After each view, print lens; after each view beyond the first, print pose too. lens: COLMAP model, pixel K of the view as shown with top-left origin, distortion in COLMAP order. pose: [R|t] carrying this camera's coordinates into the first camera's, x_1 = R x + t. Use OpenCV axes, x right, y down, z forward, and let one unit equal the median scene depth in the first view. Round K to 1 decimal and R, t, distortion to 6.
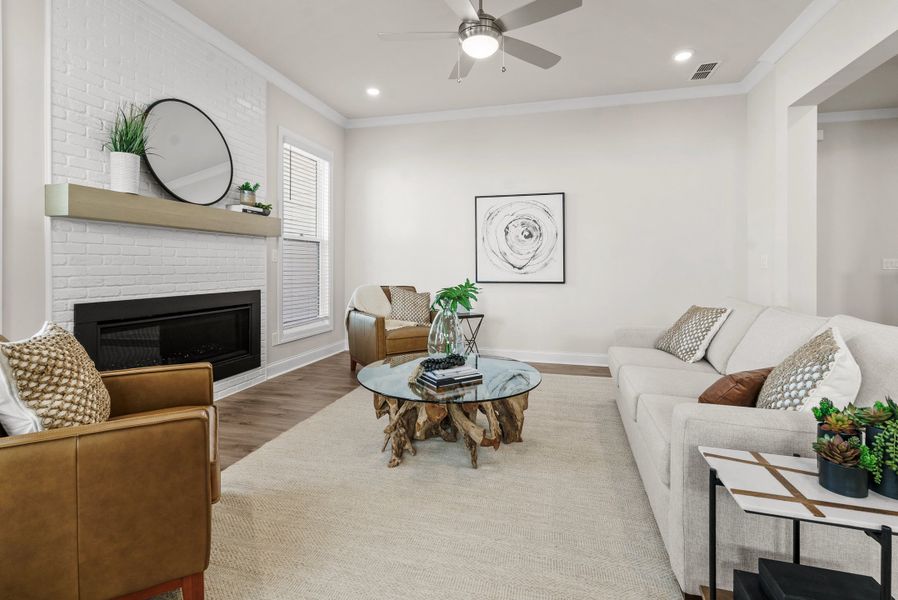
lens RADIAL K [[420.4, 0, 447.0], [0, 420.4, 263.7], [0, 0, 1]] dist [0.002321, 0.000318]
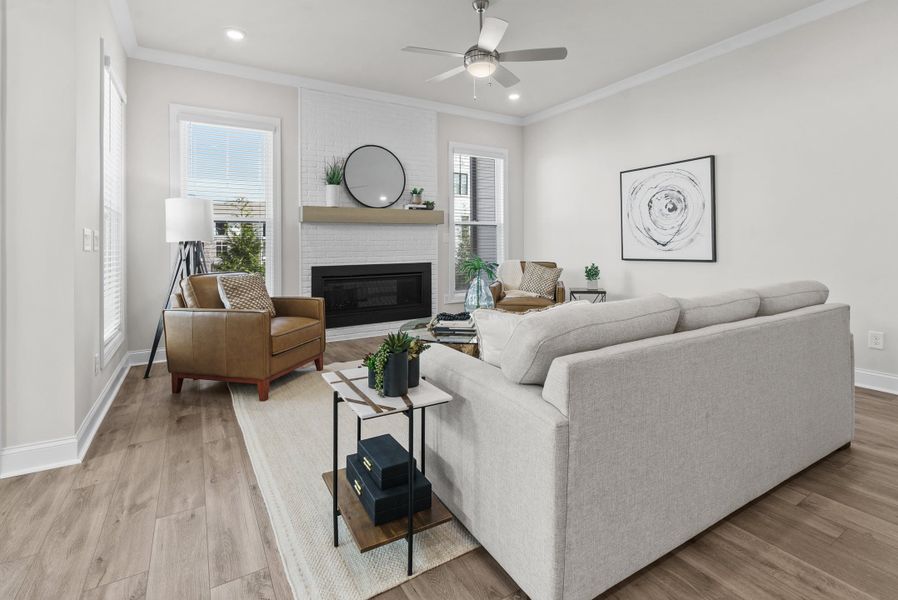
lens RADIAL K [[426.7, 0, 449.9], [0, 426.7, 239.1], [0, 0, 1]] dist [0.000495, 0.000293]
pose [[0.724614, -0.021263, -0.688827, 0.552670], [0.016512, 0.999773, -0.013492, 0.003889], [0.688957, -0.001597, 0.724800, 0.006753]]
